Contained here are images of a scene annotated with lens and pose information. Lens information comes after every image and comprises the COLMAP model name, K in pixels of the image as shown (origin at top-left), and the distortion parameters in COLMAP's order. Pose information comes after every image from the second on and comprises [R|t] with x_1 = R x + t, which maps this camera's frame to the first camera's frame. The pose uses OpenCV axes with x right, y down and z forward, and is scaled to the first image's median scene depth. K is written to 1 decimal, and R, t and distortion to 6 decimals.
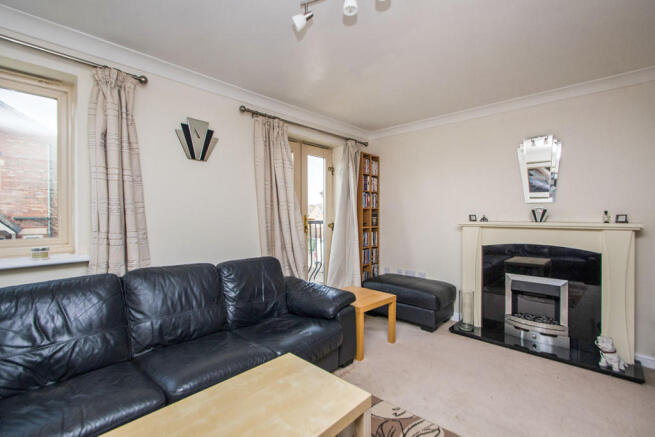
lens RADIAL K [[298.7, 0, 327.5], [0, 298.7, 218.5], [0, 0, 1]] dist [-0.000943, 0.000172]
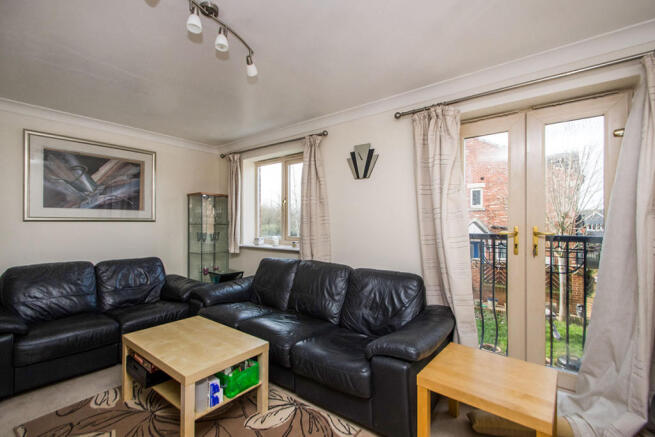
lens RADIAL K [[298.7, 0, 327.5], [0, 298.7, 218.5], [0, 0, 1]] dist [-0.000943, 0.000172]
pose [[0.072498, -0.005175, -0.997355, 0.754681], [-0.002448, 0.999983, -0.005366, -0.030232], [0.997366, 0.002831, 0.072484, 0.794473]]
